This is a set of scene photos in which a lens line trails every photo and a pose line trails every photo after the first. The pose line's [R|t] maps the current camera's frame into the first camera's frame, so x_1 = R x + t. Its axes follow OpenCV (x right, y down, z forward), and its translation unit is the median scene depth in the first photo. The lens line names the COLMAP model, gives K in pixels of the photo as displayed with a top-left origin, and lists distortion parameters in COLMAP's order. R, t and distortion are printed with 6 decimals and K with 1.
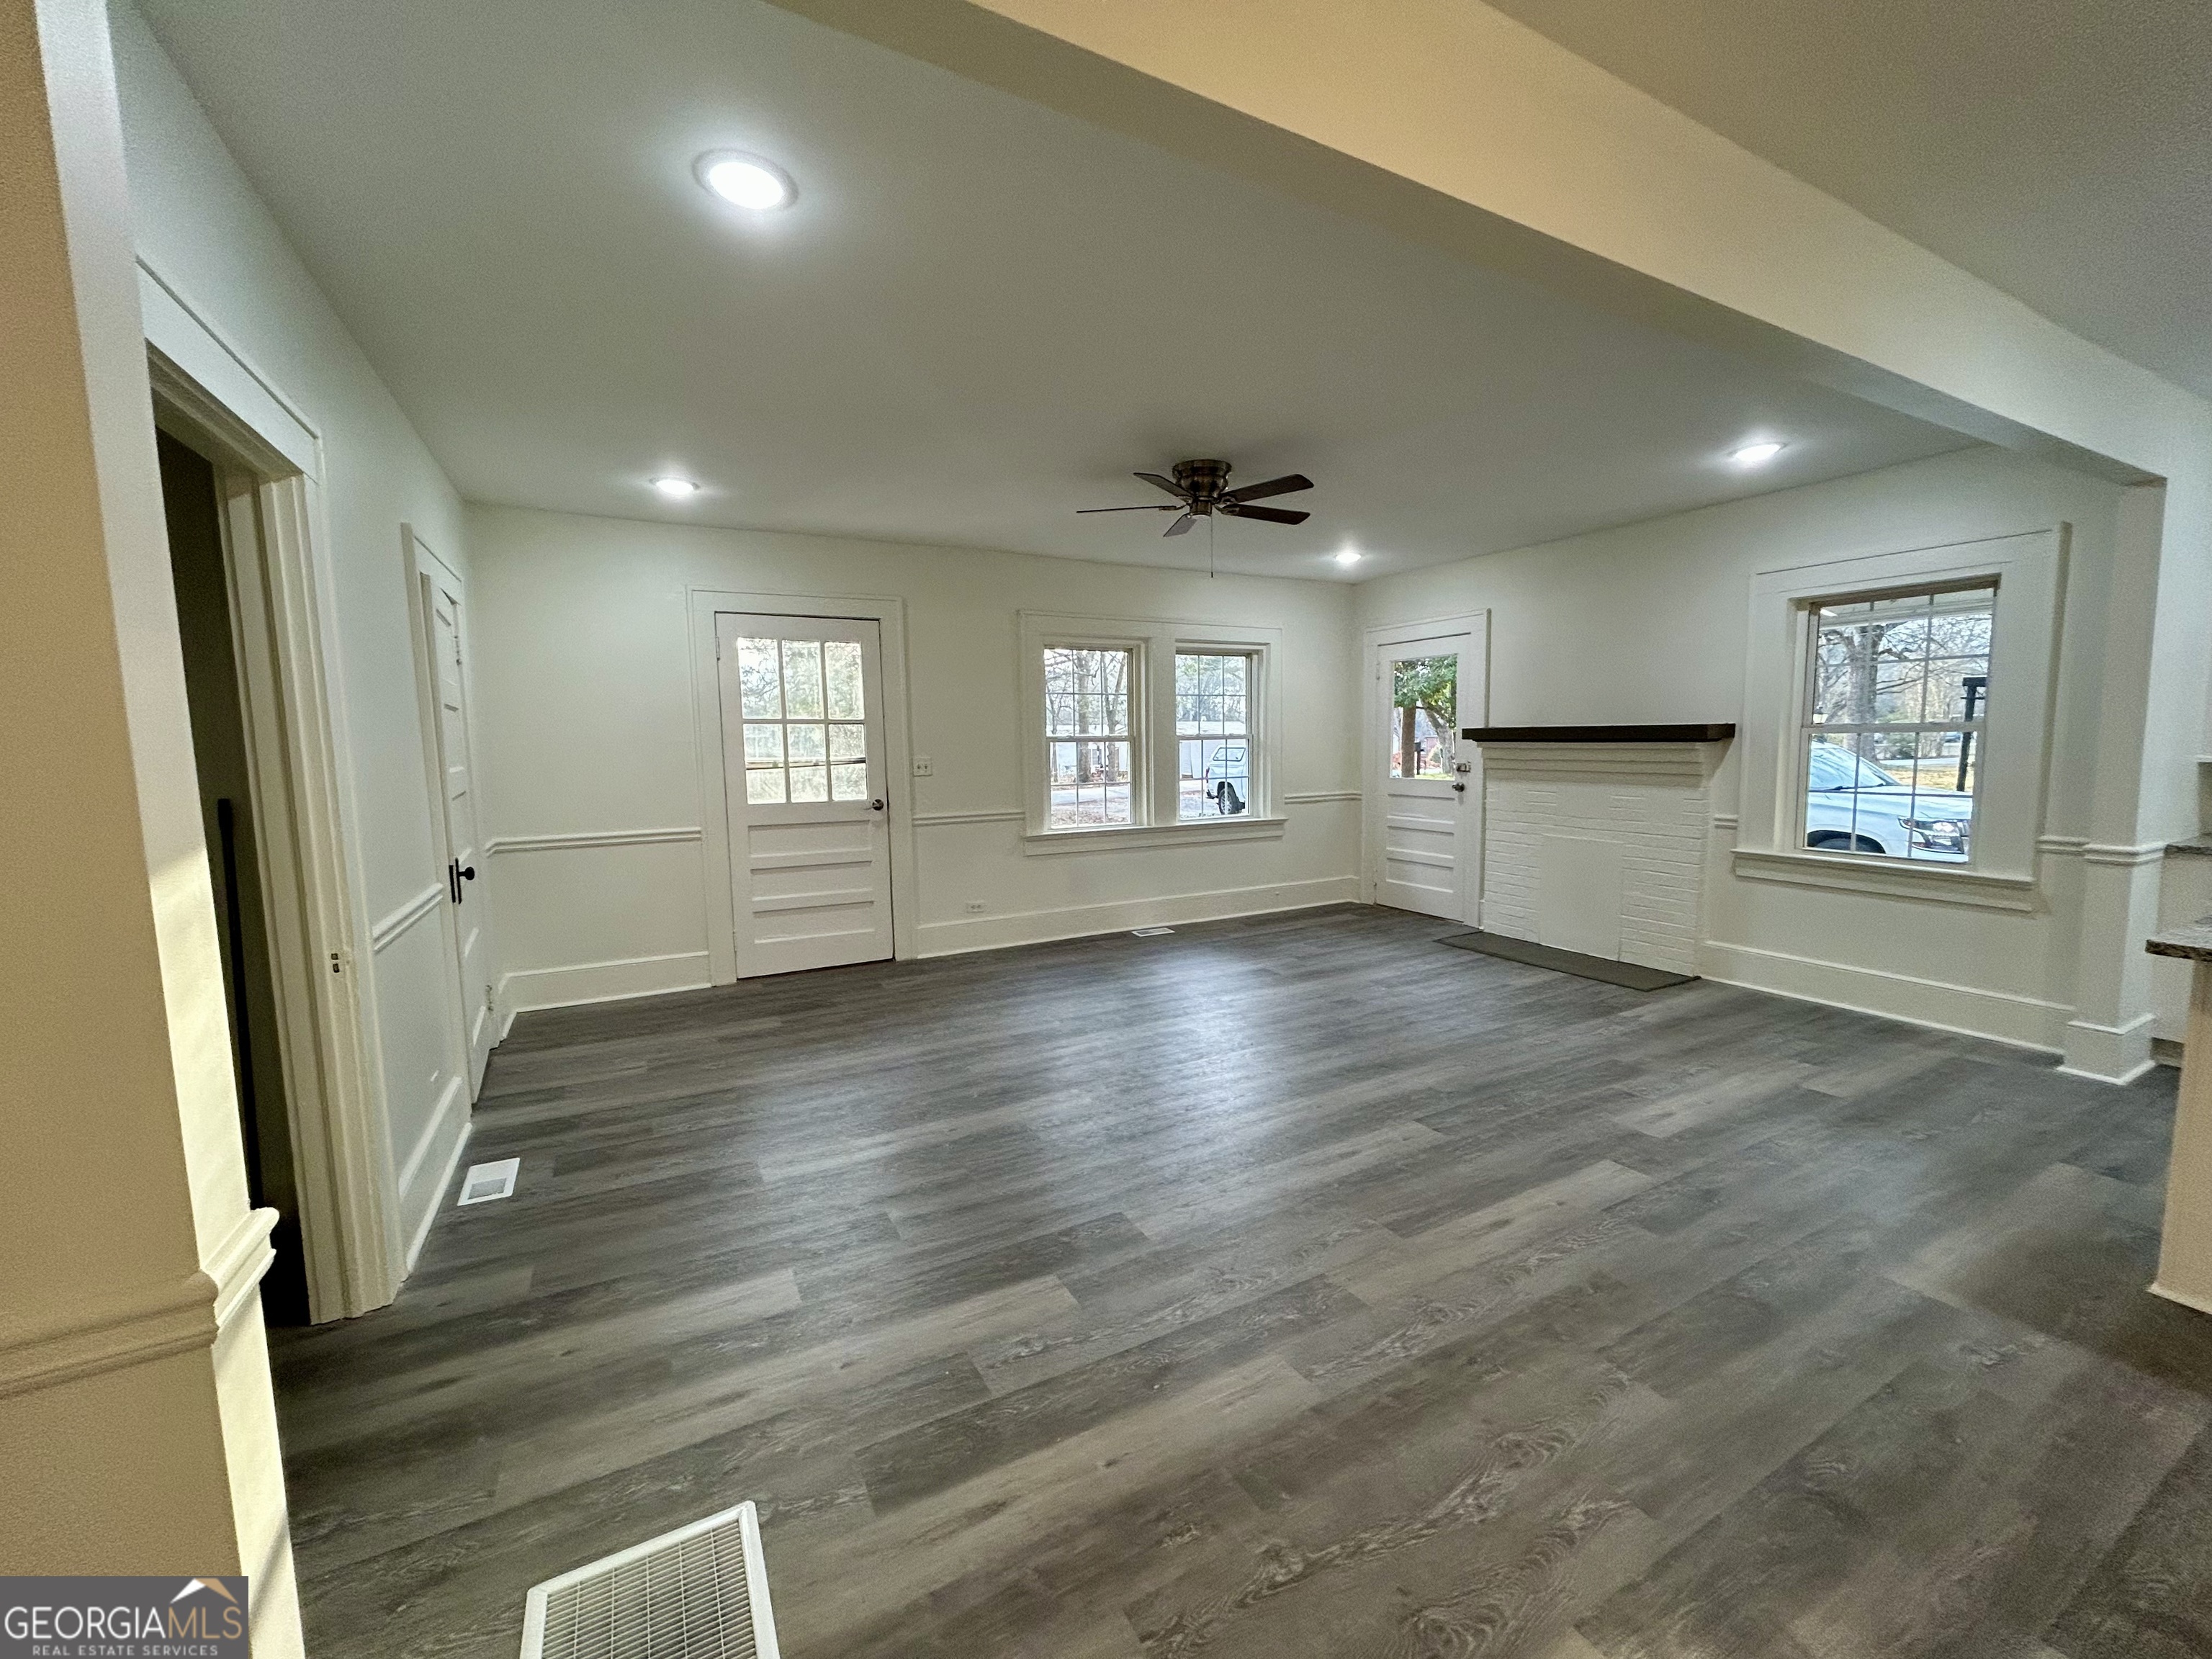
lens RADIAL K [[887.0, 0, 1112.0], [0, 887.0, 824.8], [0, 0, 1]] dist [-0.001824, -0.000461]
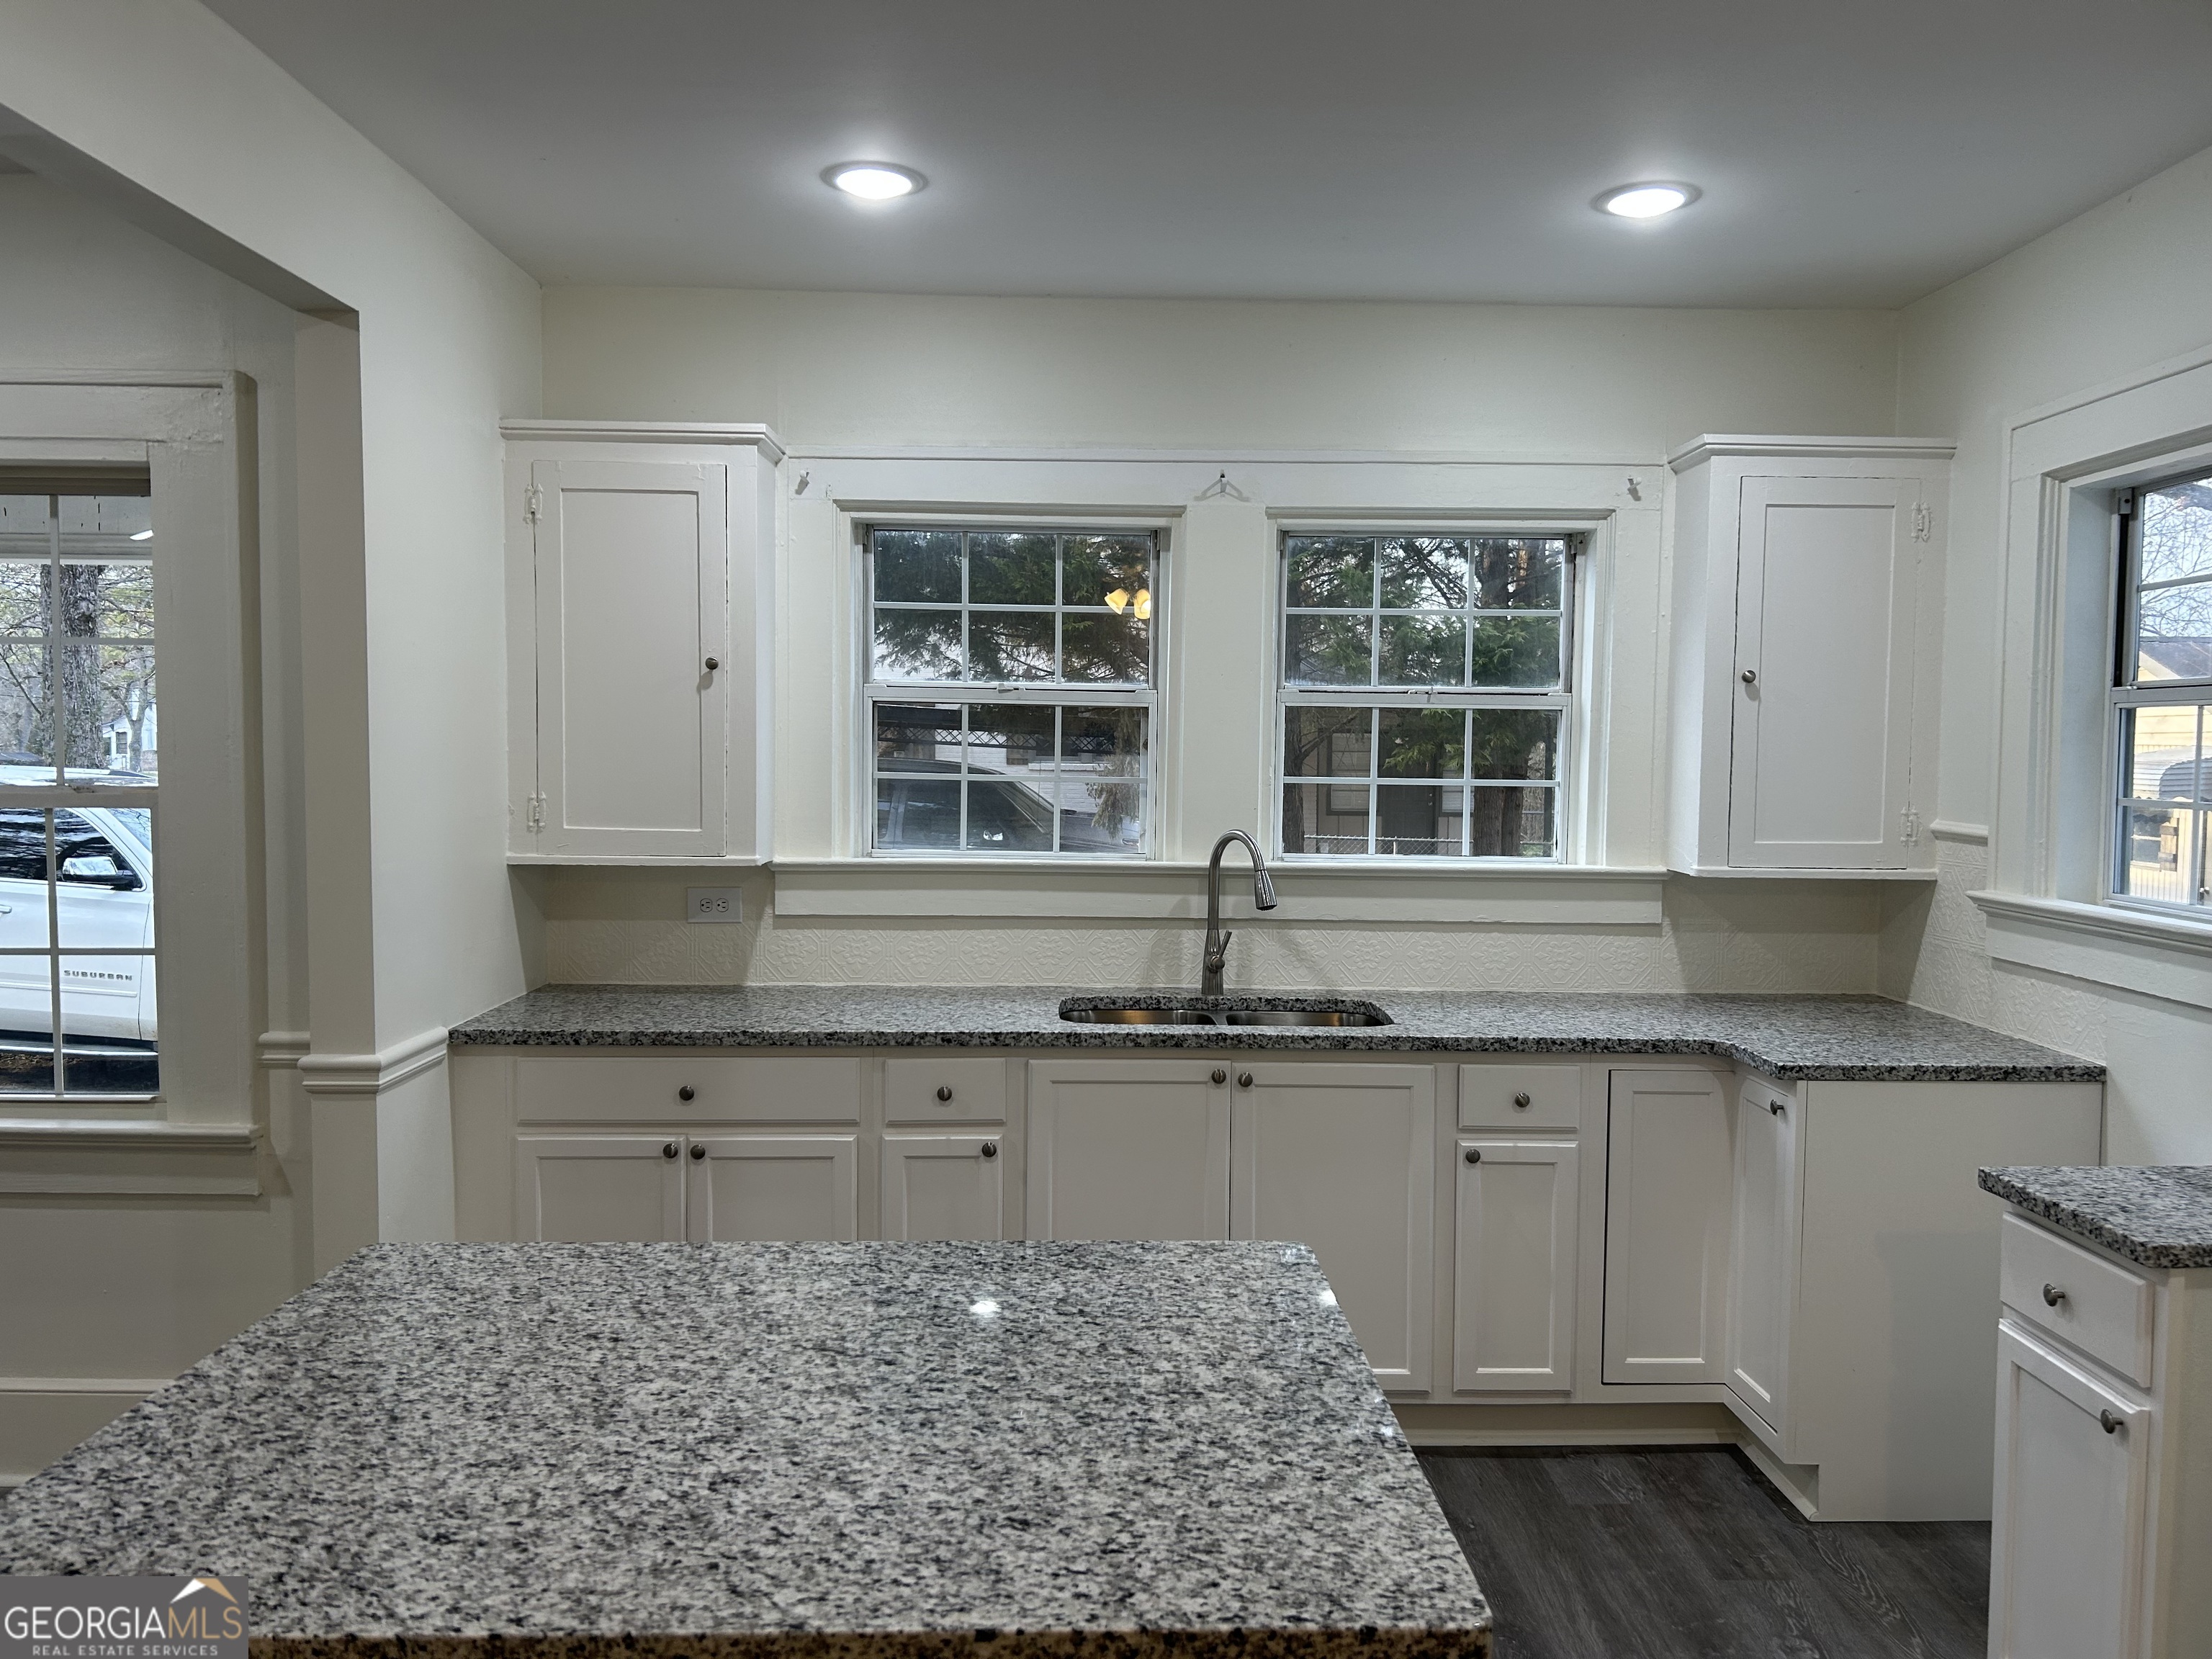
lens RADIAL K [[1650.6, 0, 1109.3], [0, 1650.6, 835.2], [0, 0, 1]] dist [0.037986, -0.038381]
pose [[0.457767, -0.025178, 0.888716, 0.470122], [0.069727, 0.997537, -0.007655, -0.053692], [-0.886334, 0.065471, 0.458394, 0.186620]]
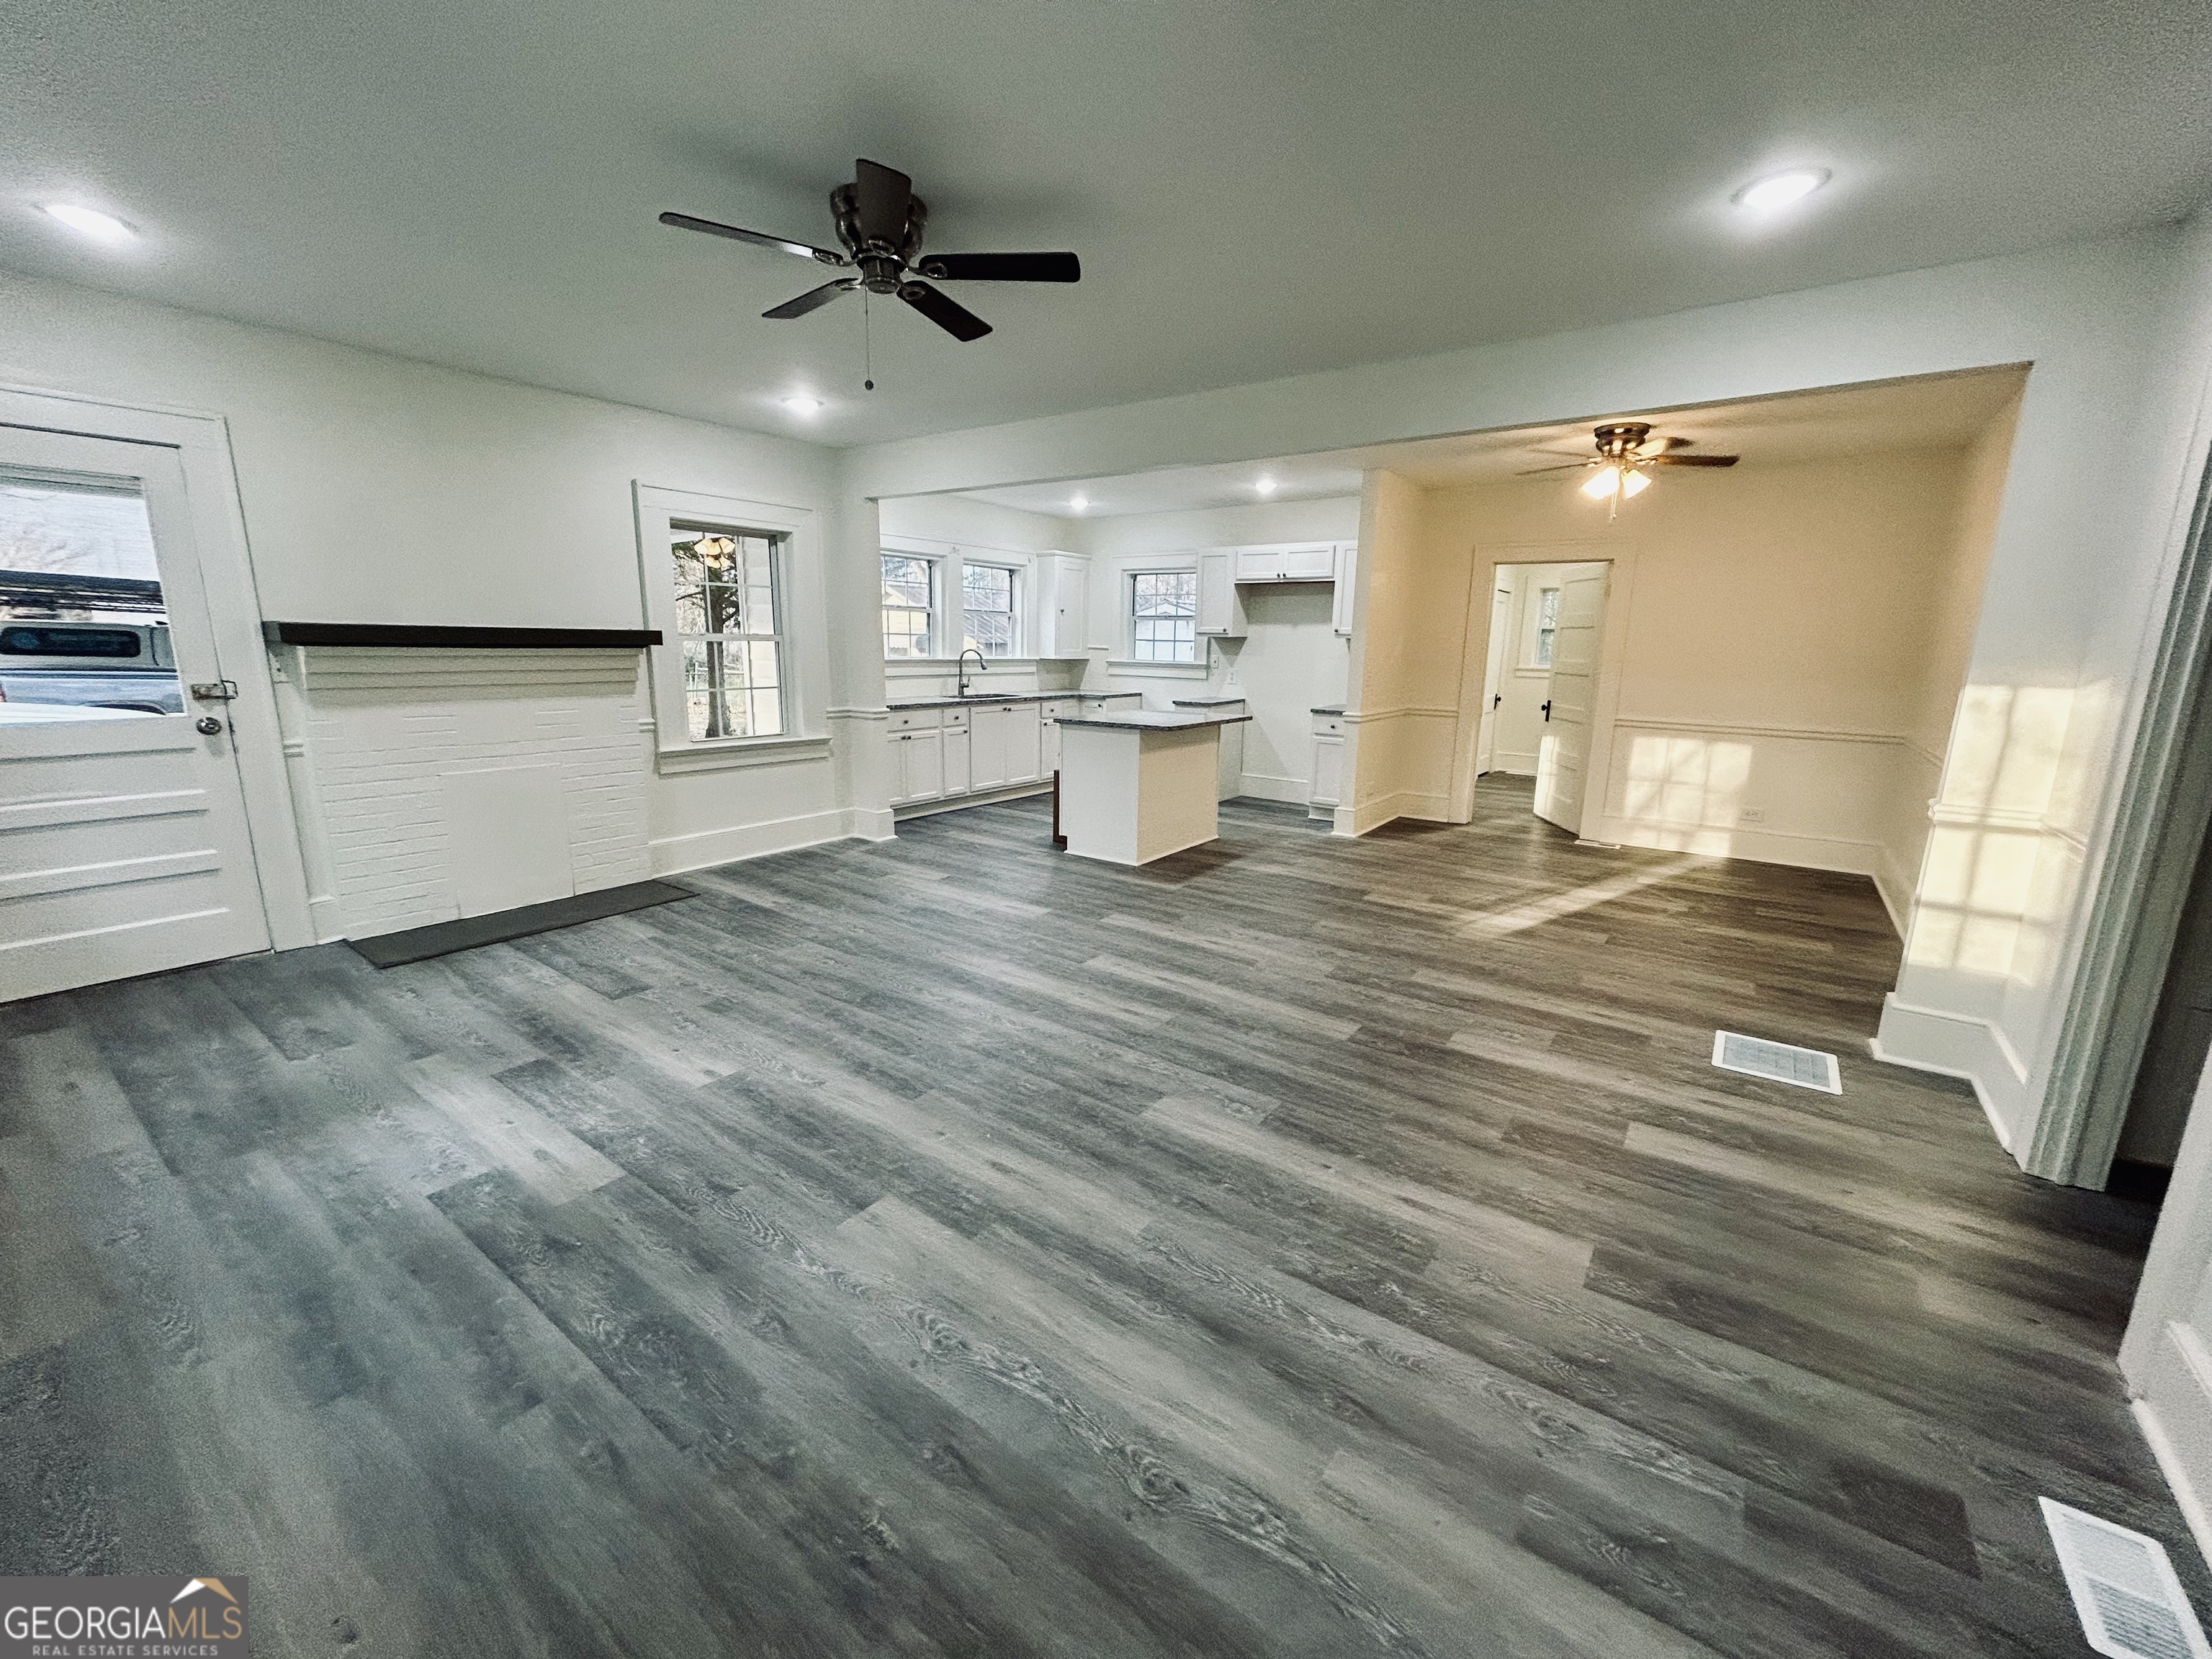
lens RADIAL K [[887.0, 0, 1099.1], [0, 887.0, 823.3], [0, 0, 1]] dist [-0.001824, -0.000461]
pose [[-0.422328, -0.175852, 0.889221, -0.619332], [0.078534, 0.970213, 0.229168, -0.114572], [-0.903034, 0.166619, -0.395938, 1.221057]]
